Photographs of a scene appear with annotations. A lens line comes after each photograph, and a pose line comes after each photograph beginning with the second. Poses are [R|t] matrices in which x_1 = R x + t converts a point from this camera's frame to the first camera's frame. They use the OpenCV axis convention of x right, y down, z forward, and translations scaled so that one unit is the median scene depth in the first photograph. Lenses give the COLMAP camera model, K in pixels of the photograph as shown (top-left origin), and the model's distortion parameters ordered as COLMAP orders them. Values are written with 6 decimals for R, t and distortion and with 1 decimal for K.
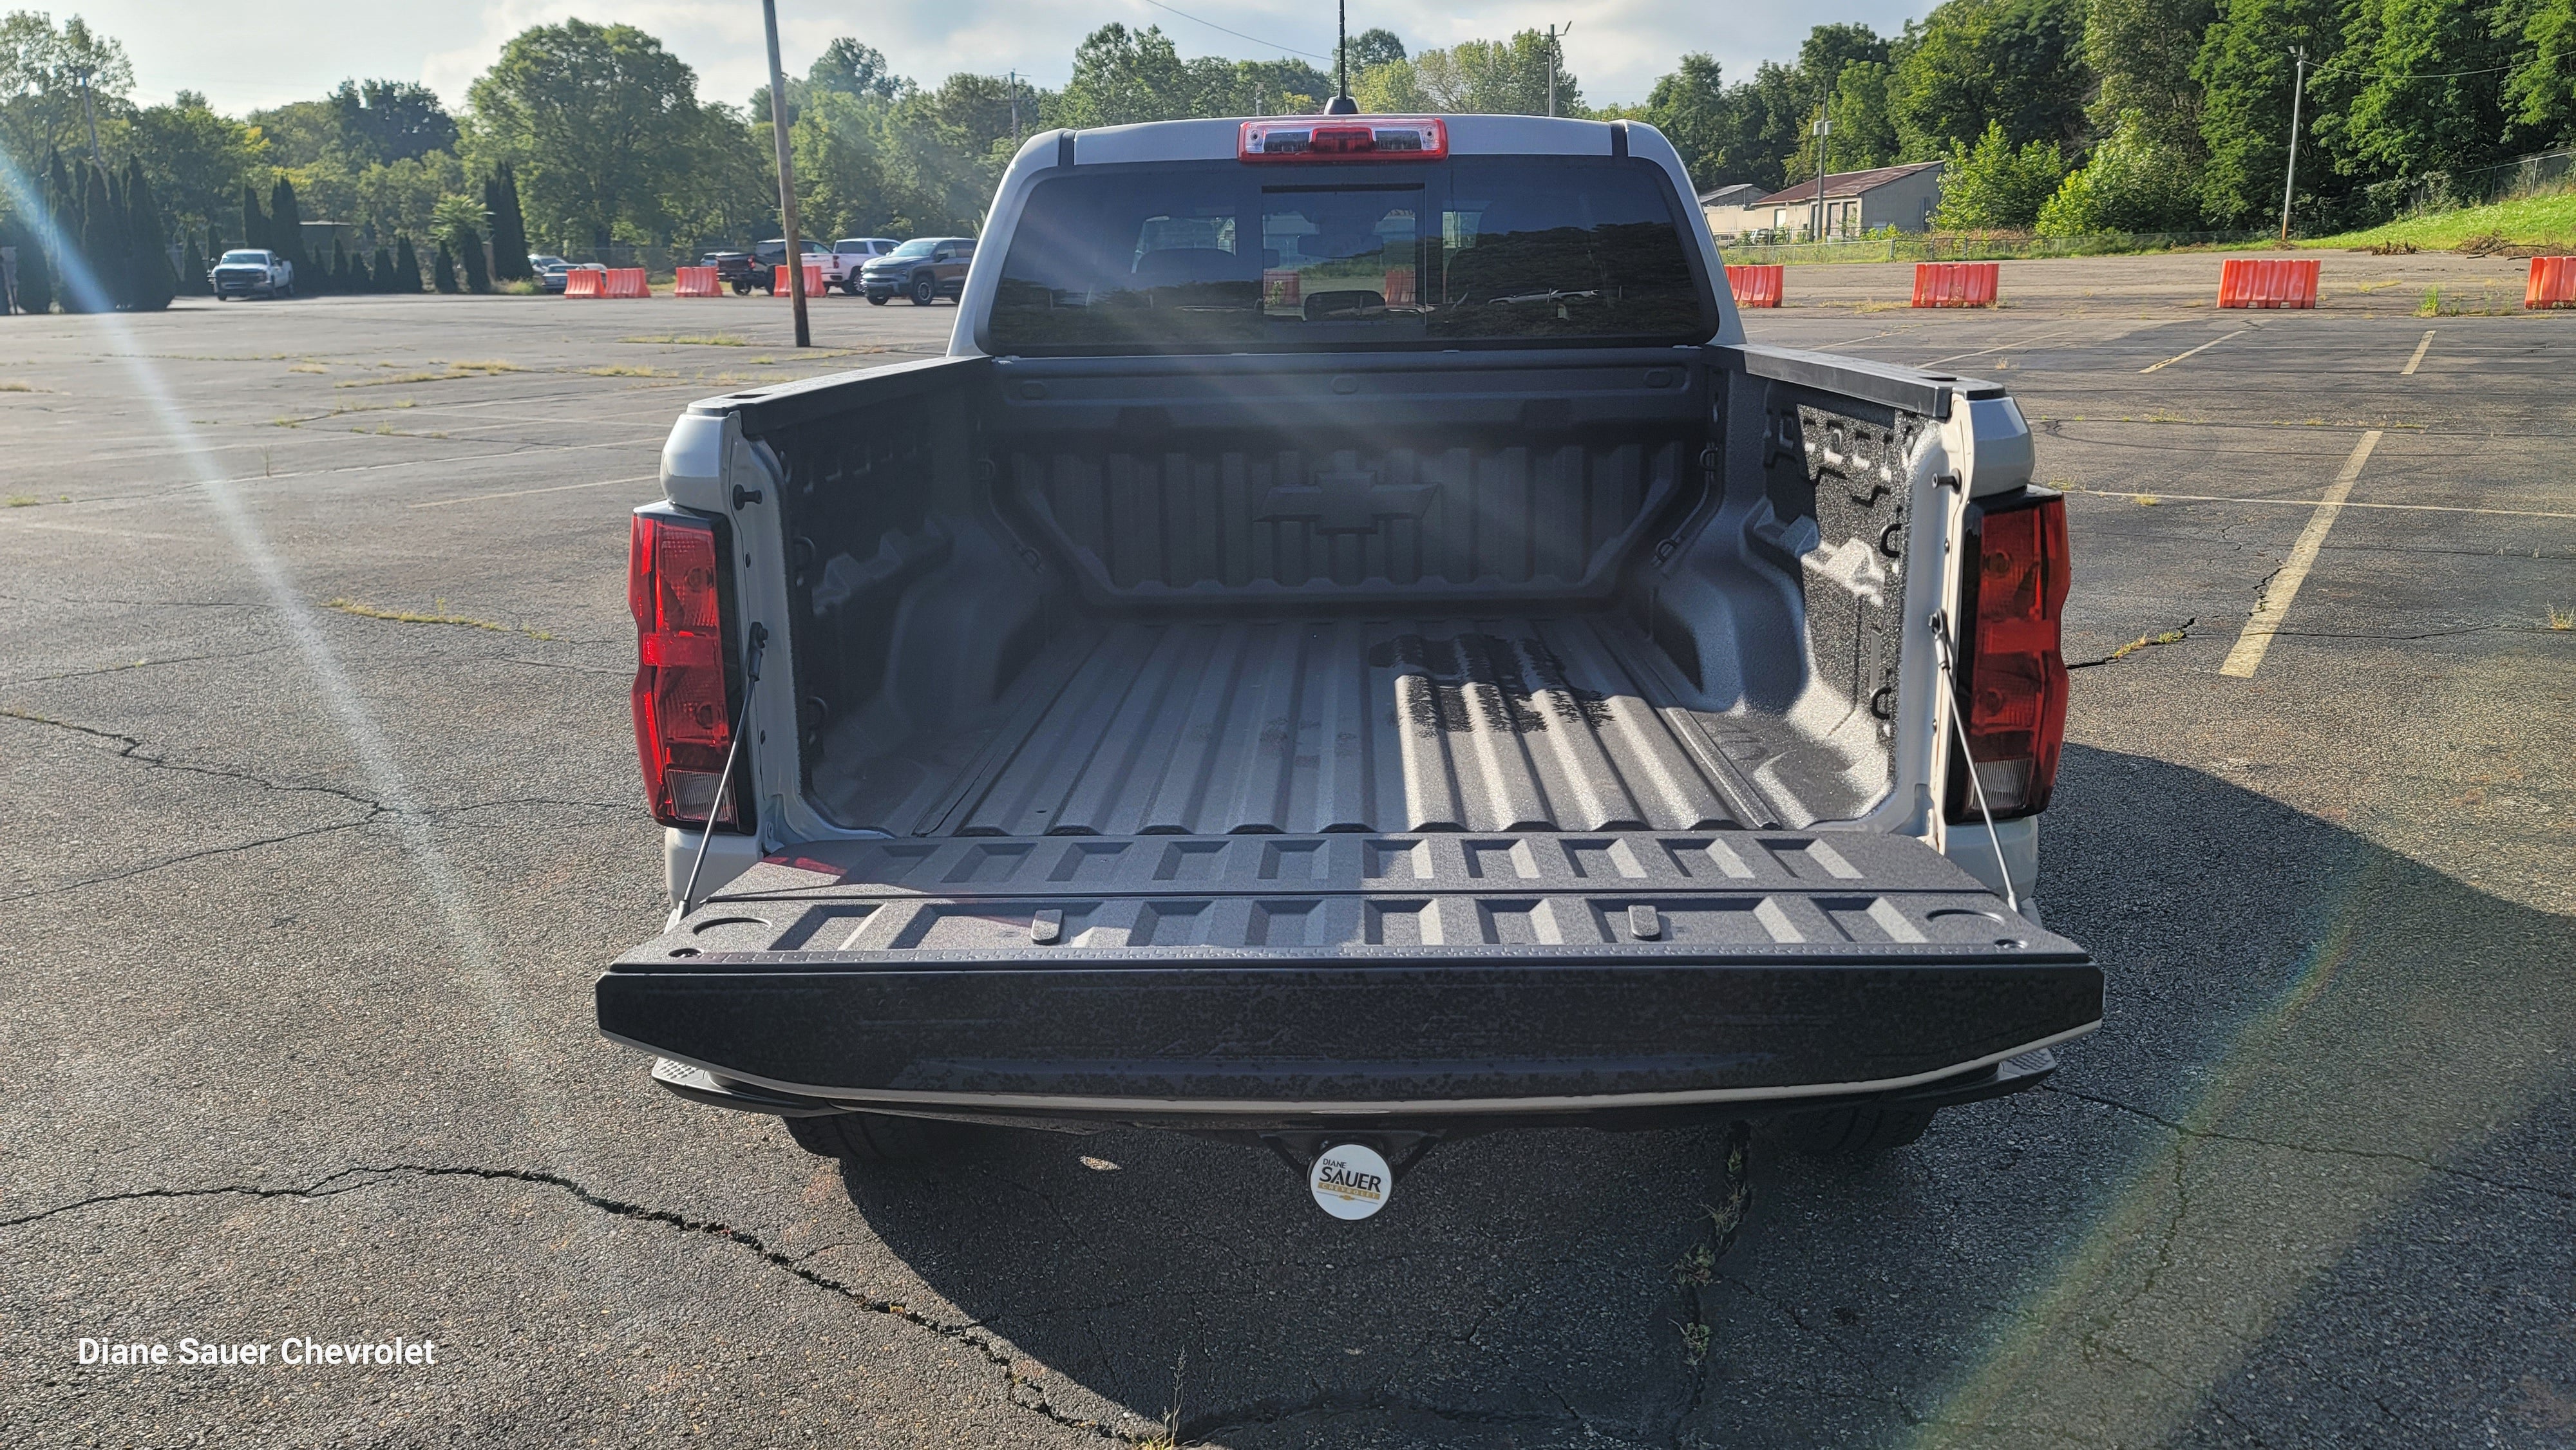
lens RADIAL K [[1983.1, 0, 1279.1], [0, 1983.1, 731.9], [0, 0, 1]] dist [0.098319, -0.107212]
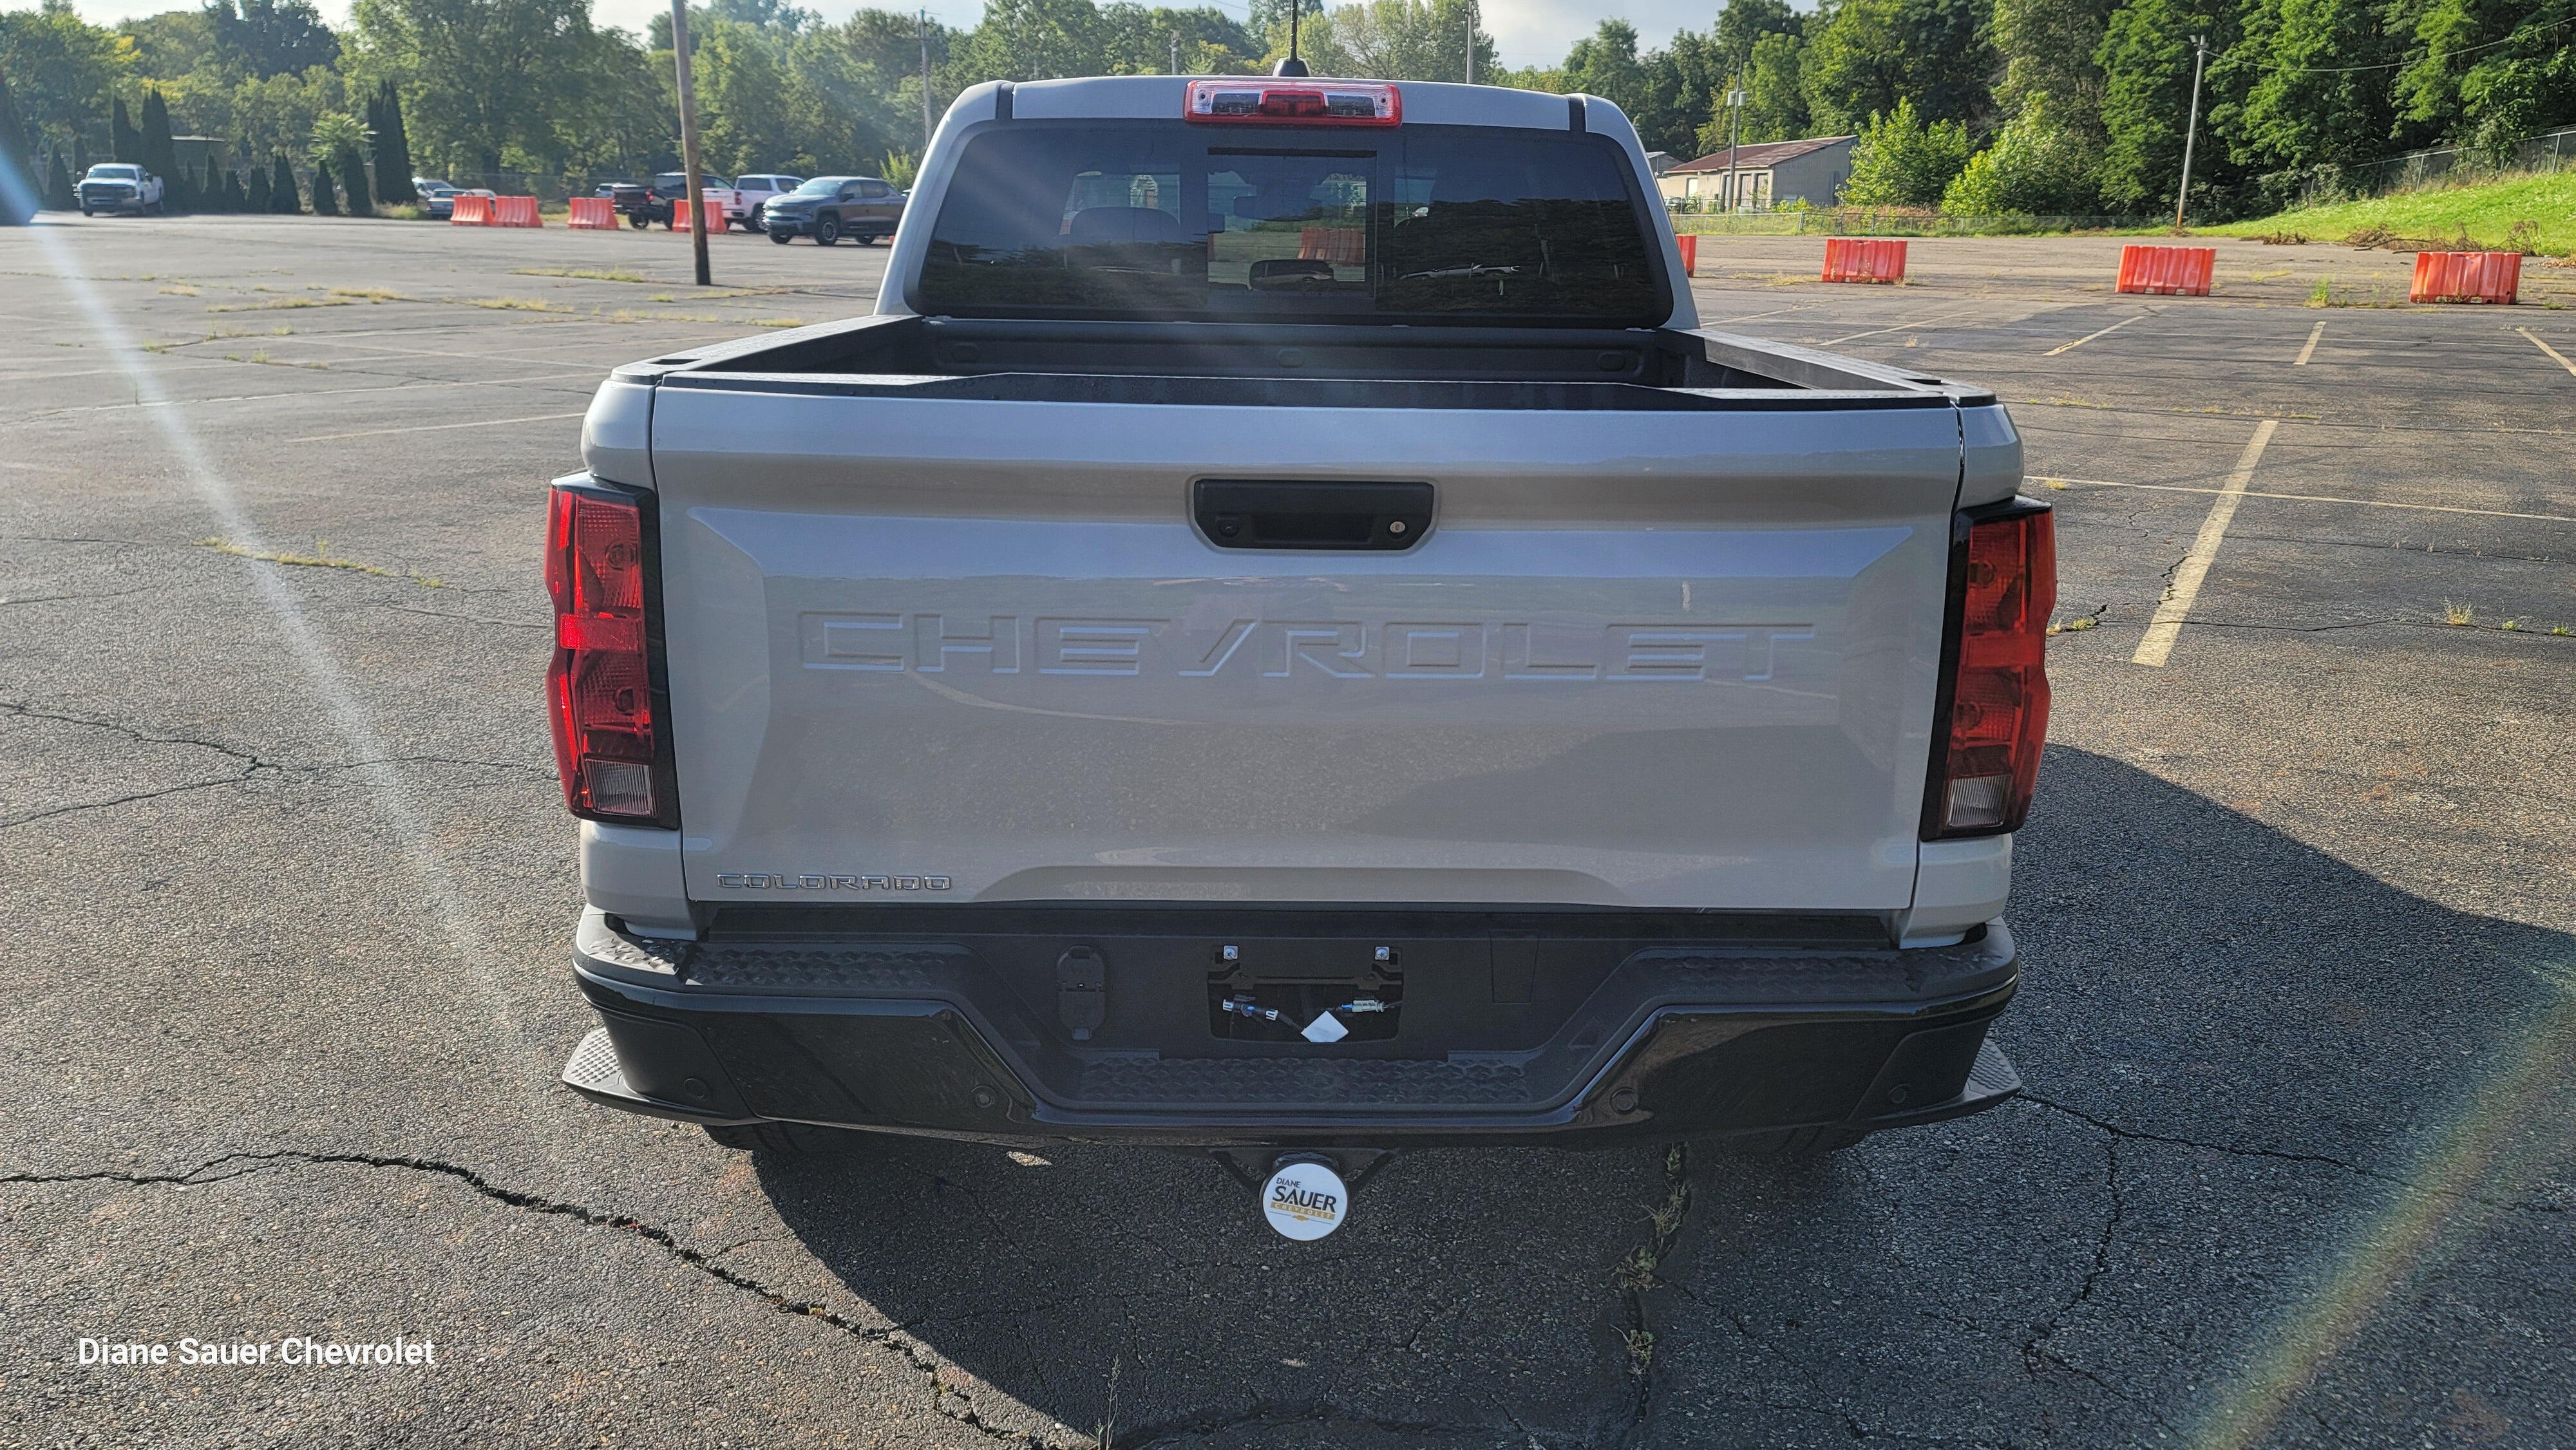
lens RADIAL K [[1982.9, 0, 1288.0], [0, 1982.9, 725.0], [0, 0, 1]] dist [0.098676, -0.115387]
pose [[0.998263, 0.019226, 0.055689, -0.003683], [-0.020317, 0.999611, 0.019085, -0.002562], [-0.055301, -0.020183, 0.998266, 0.004983]]
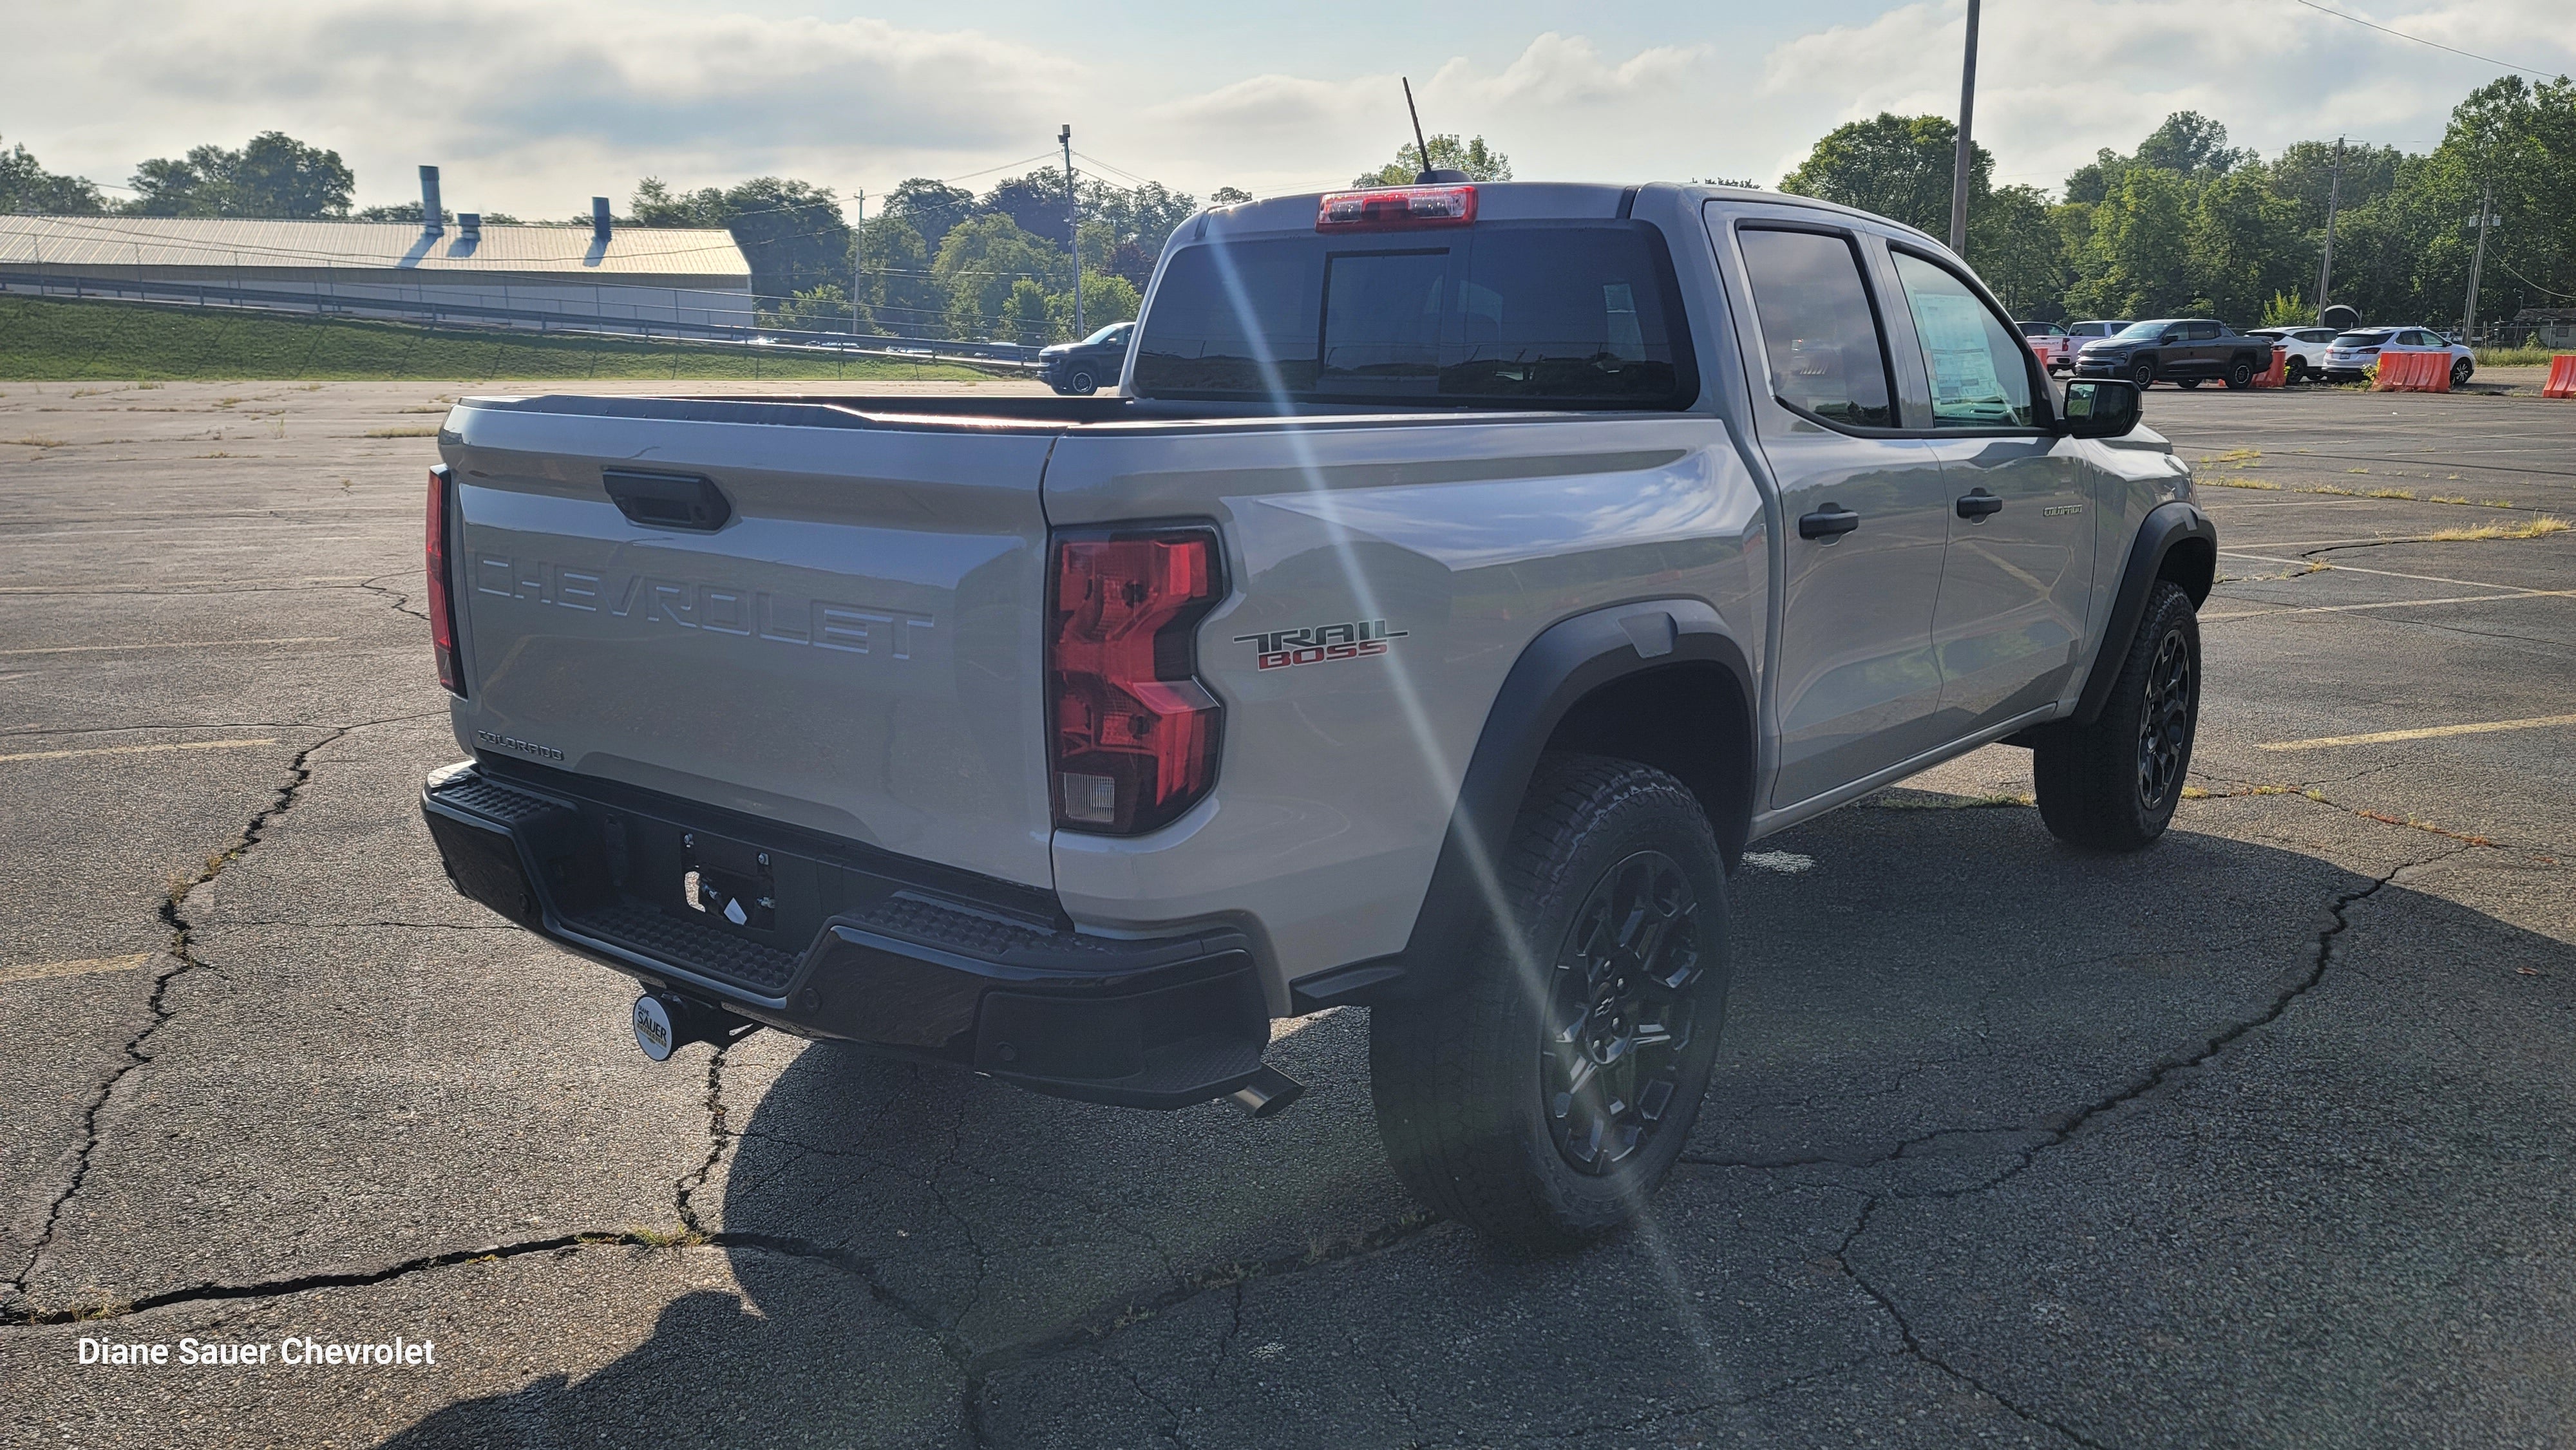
lens RADIAL K [[2016.7, 0, 1301.3], [0, 2016.7, 730.5], [0, 0, 1]] dist [0.097461, -0.128073]
pose [[0.773532, 0.133387, -0.619561, 0.138193], [-0.161375, 0.986832, 0.010979, -0.004660], [0.612867, 0.091489, 0.784872, 0.027513]]
